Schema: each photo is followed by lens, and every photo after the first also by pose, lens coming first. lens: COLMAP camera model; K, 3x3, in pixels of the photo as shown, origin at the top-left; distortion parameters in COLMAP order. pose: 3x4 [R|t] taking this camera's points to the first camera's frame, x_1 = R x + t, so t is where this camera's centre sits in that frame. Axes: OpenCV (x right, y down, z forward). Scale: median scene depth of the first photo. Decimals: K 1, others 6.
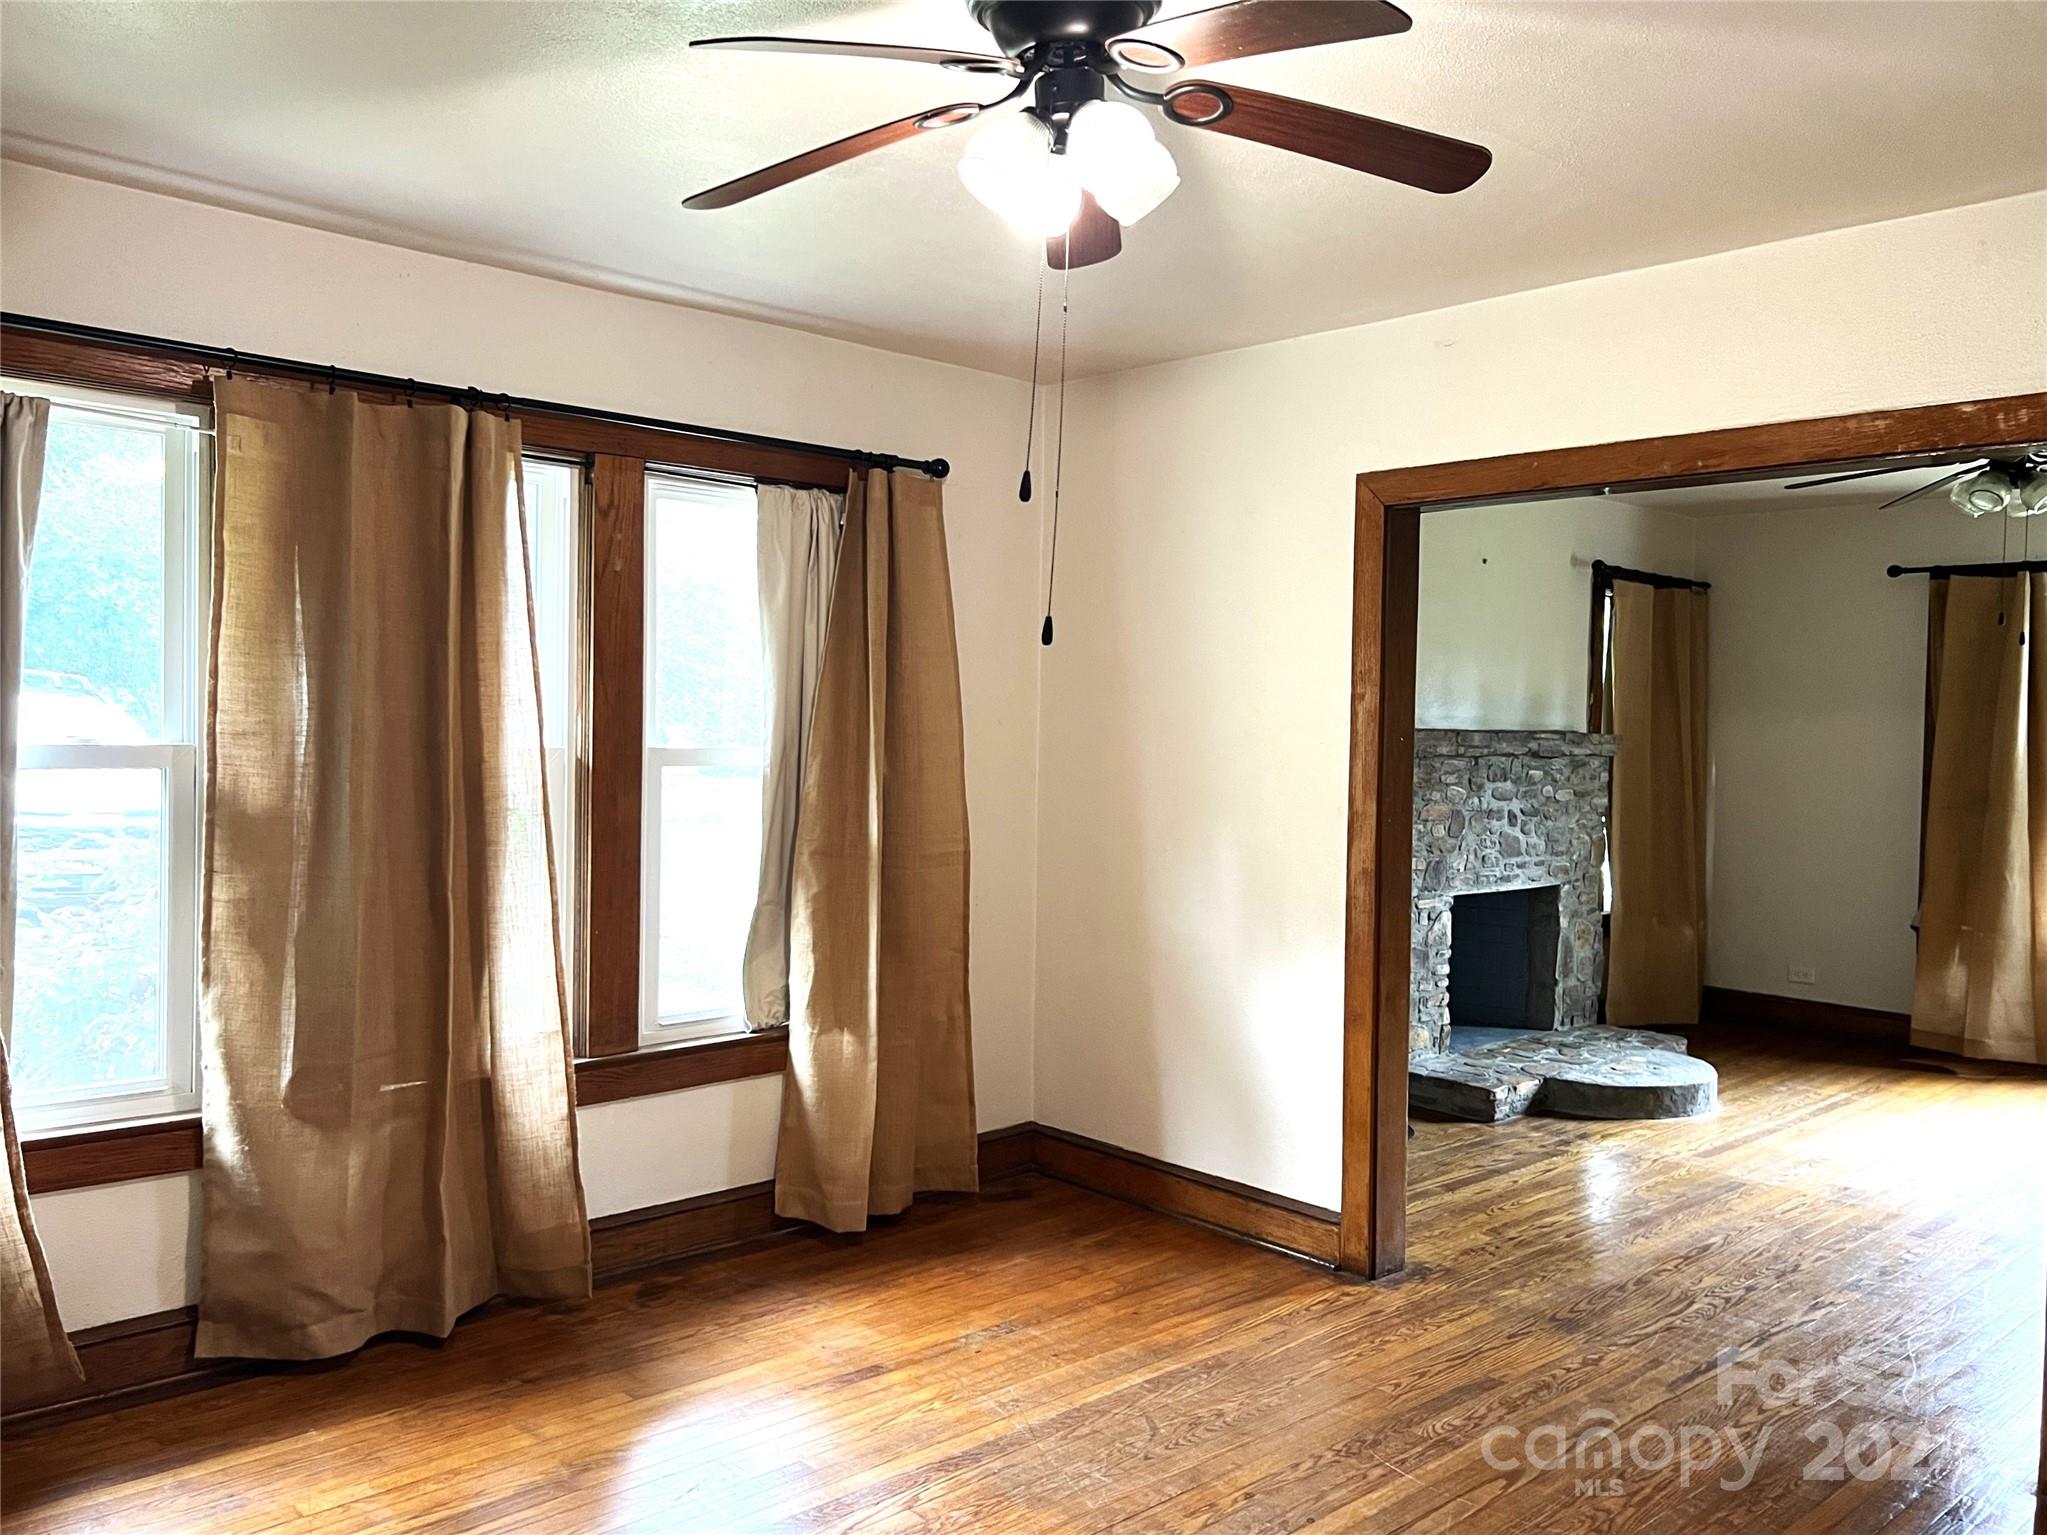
lens RADIAL K [[1625.8, 0, 1023.5], [0, 1625.8, 767.5], [0, 0, 1]] dist [0.001059, -0.002093]
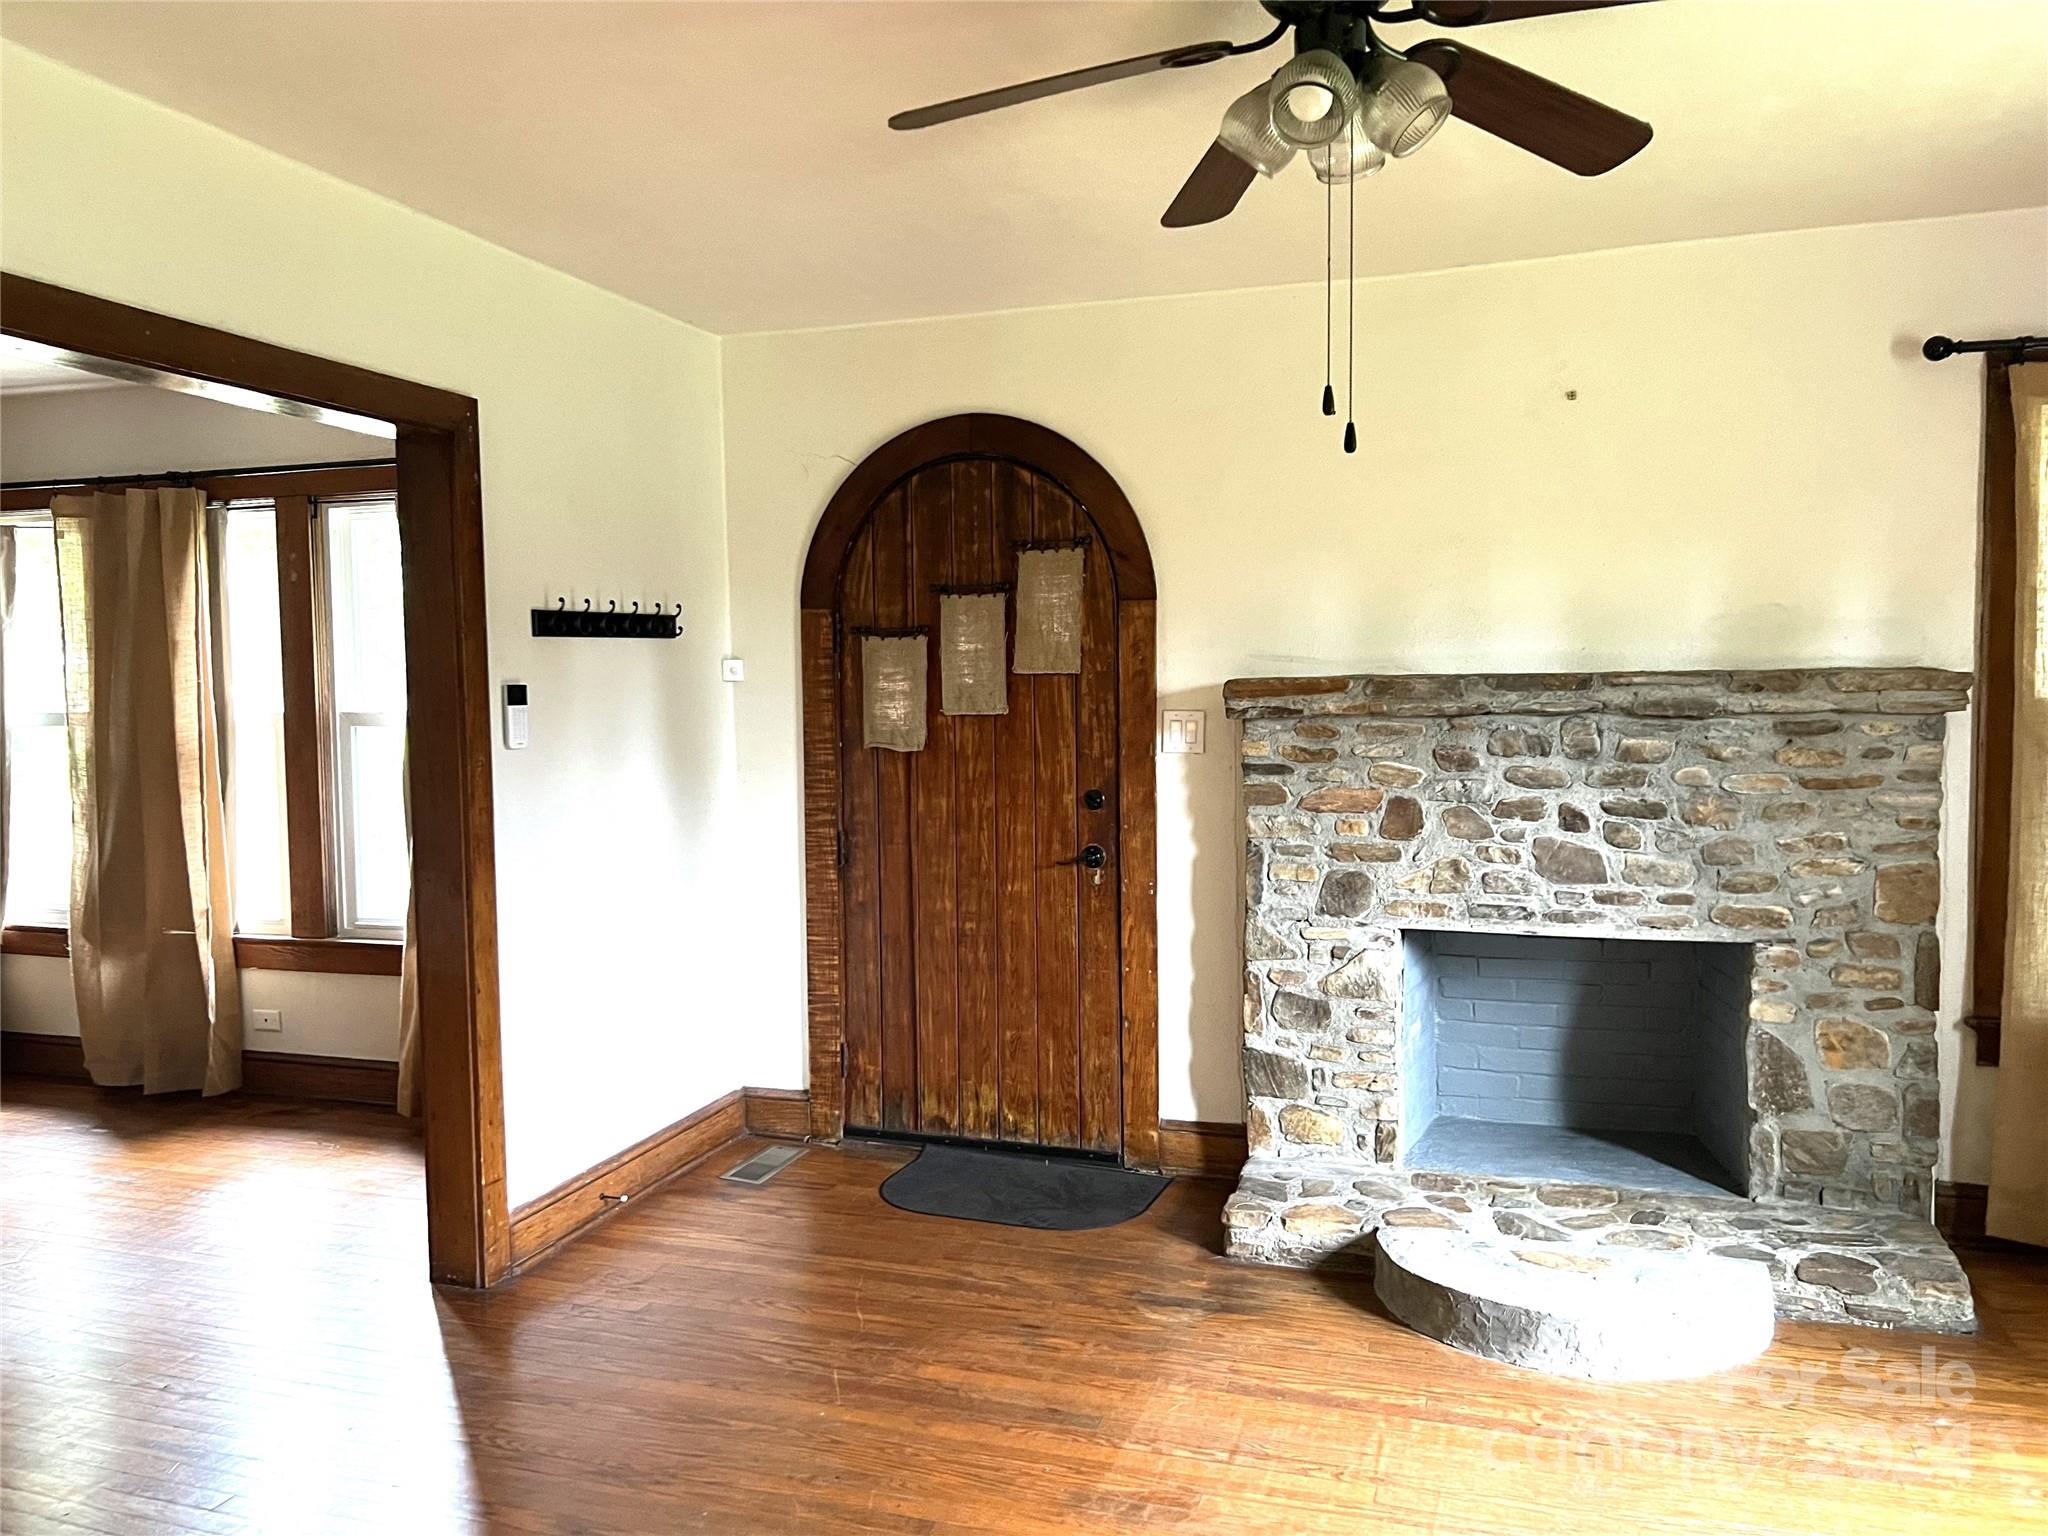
lens RADIAL K [[1539.9, 0, 1006.3], [0, 1539.9, 783.6], [0, 0, 1]] dist [0.057604, -0.074125]
pose [[0.478423, 0.030563, -0.877597, 0.702463], [-0.006124, 0.999486, 0.031470, 0.001710], [0.878108, -0.009682, 0.478364, 0.536010]]
